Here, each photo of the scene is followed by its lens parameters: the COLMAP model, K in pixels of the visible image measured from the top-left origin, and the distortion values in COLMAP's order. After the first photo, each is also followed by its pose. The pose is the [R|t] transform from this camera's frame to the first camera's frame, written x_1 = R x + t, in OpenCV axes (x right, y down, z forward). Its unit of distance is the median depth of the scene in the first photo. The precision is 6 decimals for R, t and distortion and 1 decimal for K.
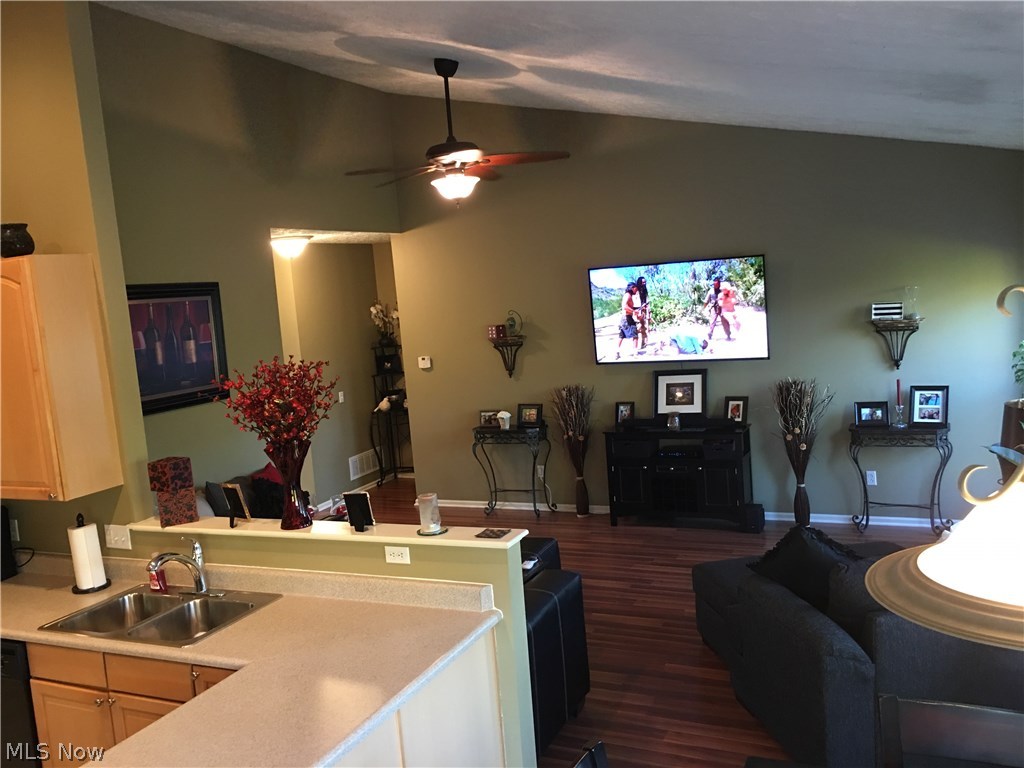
lens RADIAL K [[869.6, 0, 512.9], [0, 869.6, 381.5], [0, 0, 1]] dist [0.067113, -0.077939]
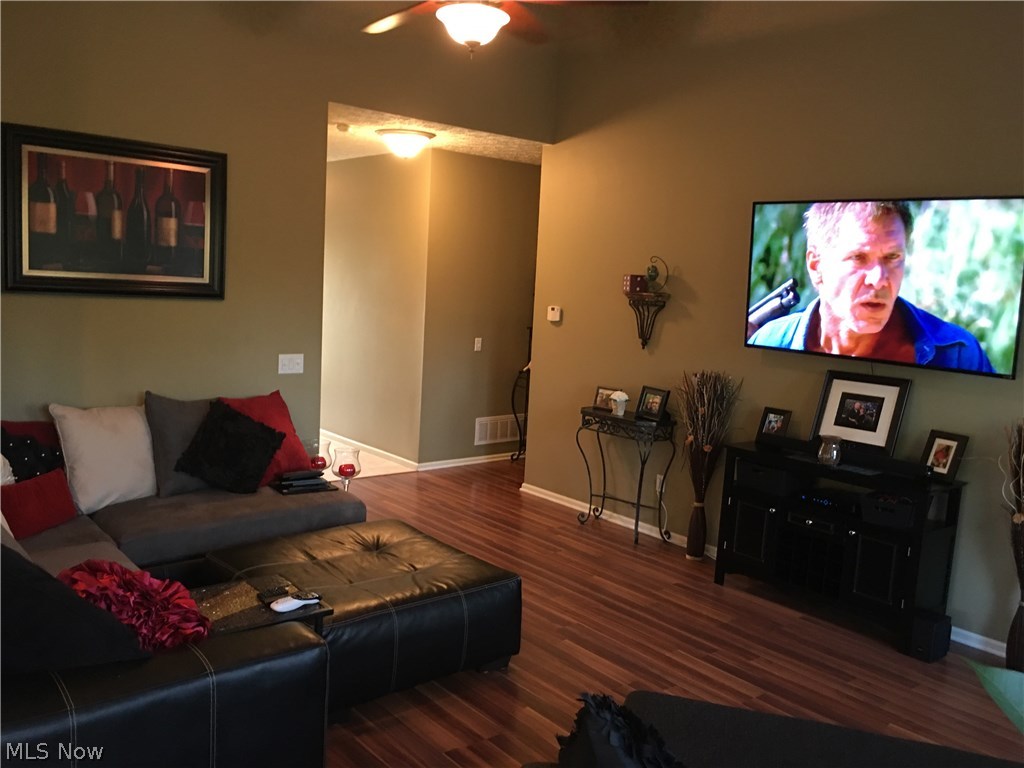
lens RADIAL K [[869.6, 0, 509.6], [0, 869.6, 391.4], [0, 0, 1]] dist [0.067113, -0.077939]
pose [[0.896096, 0.186014, -0.403001, 0.205817], [-0.174234, 0.982485, 0.066069, 0.001735], [0.408233, 0.011012, 0.912811, 0.294246]]
